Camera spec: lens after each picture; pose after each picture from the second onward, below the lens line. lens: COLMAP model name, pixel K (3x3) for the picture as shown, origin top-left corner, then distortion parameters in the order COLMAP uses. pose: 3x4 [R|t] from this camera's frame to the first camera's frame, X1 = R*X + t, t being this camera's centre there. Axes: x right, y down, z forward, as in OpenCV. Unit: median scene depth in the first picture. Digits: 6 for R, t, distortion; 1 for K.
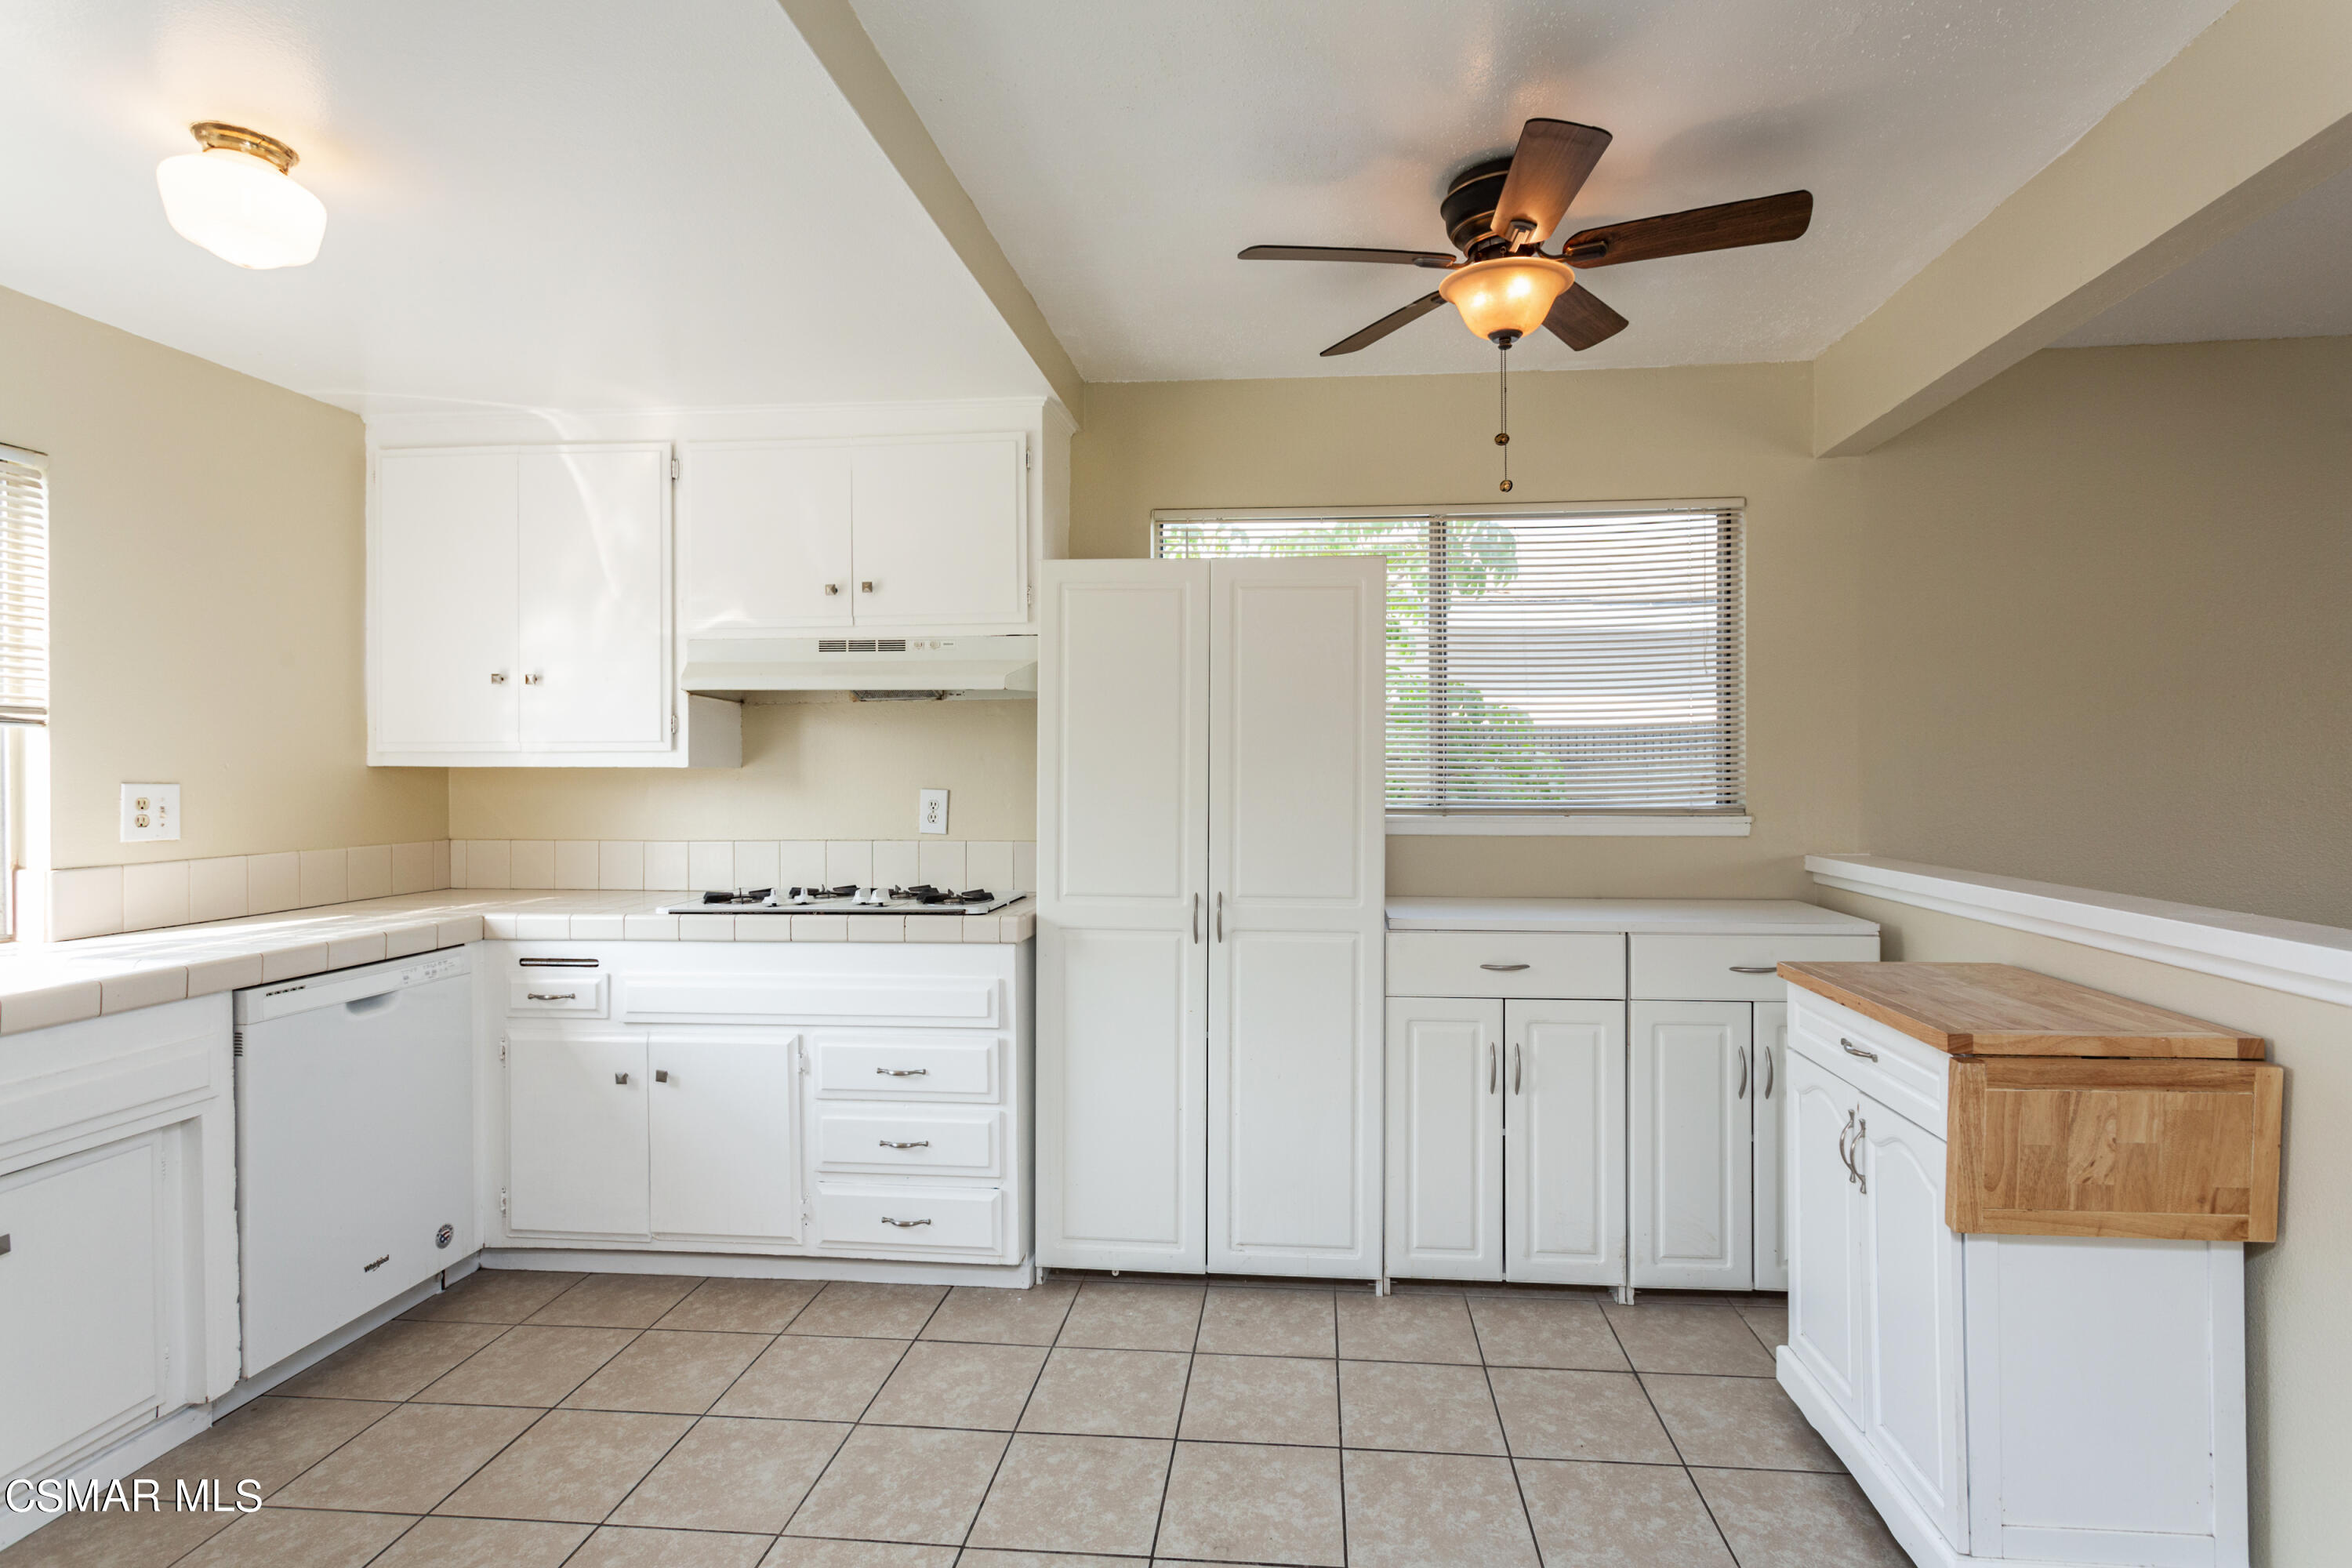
lens RADIAL K [[1154.7, 0, 1167.8], [0, 1154.7, 765.3], [0, 0, 1]] dist [0.002592, 0.001293]
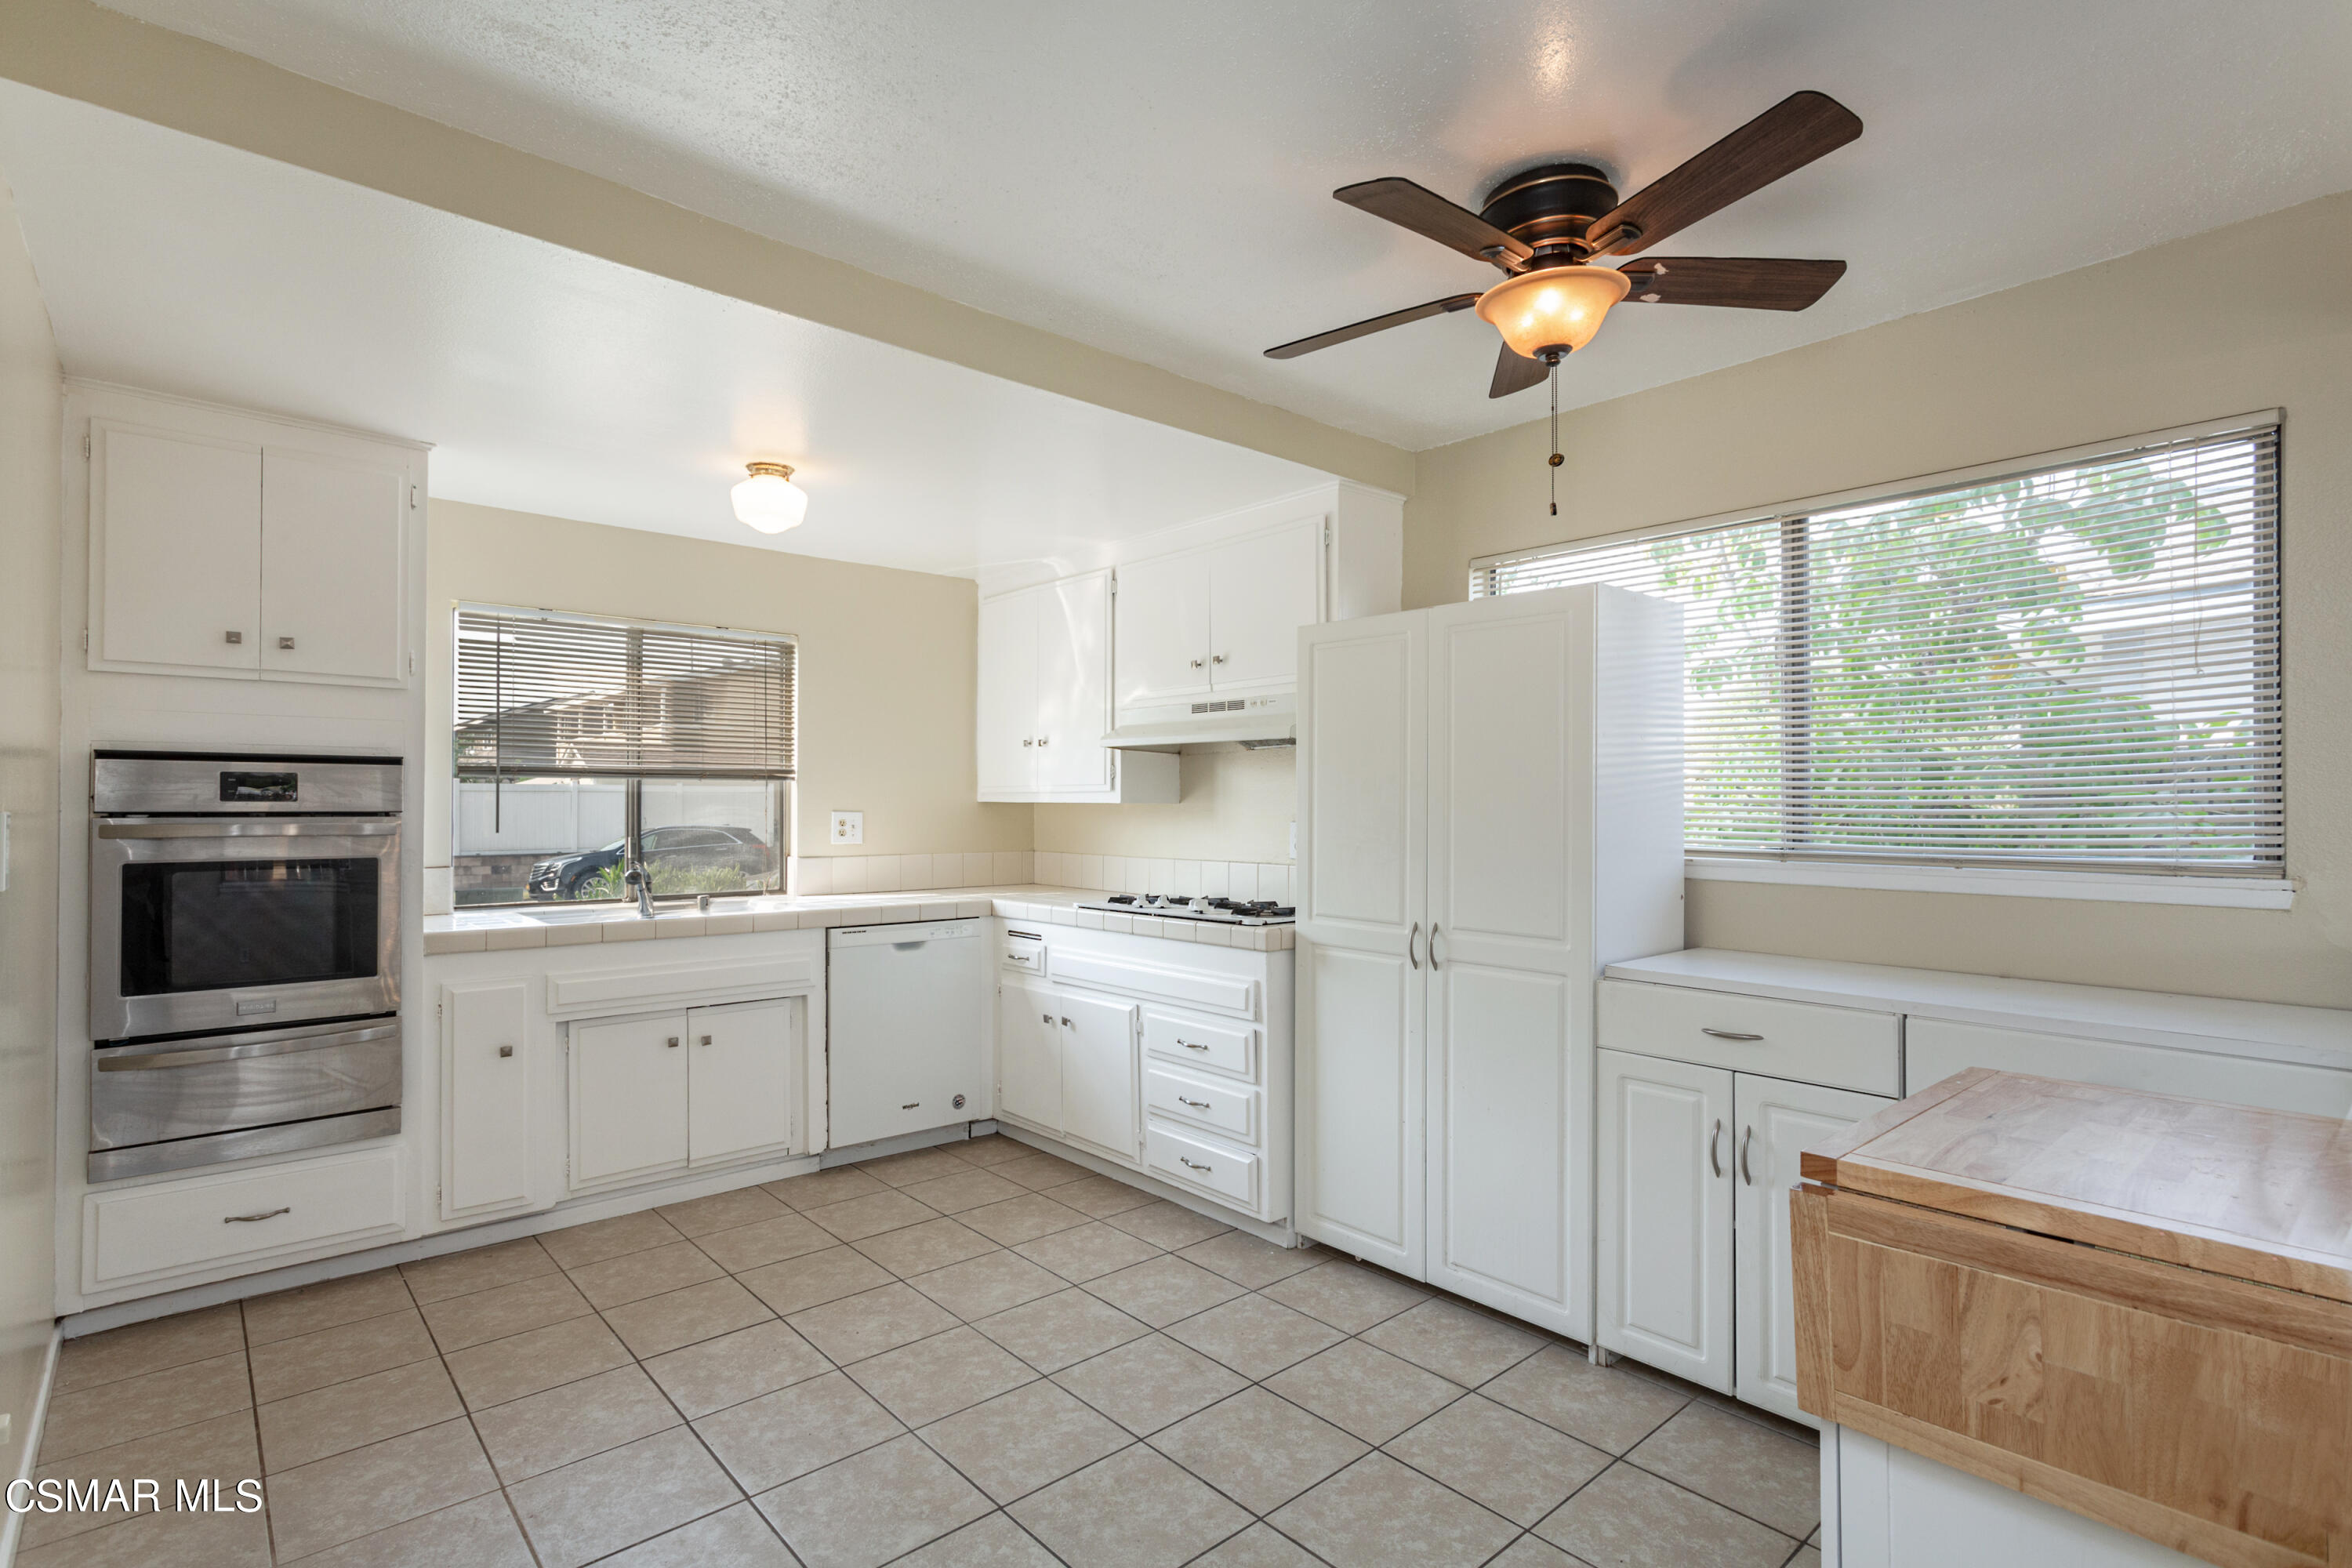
lens RADIAL K [[1032.8, 0, 1079.7], [0, 1032.8, 789.7], [0, 0, 1]] dist [0.000583, 0.000731]
pose [[0.726645, -0.006488, -0.686983, 0.462762], [-0.000185, 0.999954, -0.009639, -0.002760], [0.687013, 0.007131, 0.726610, 0.092284]]
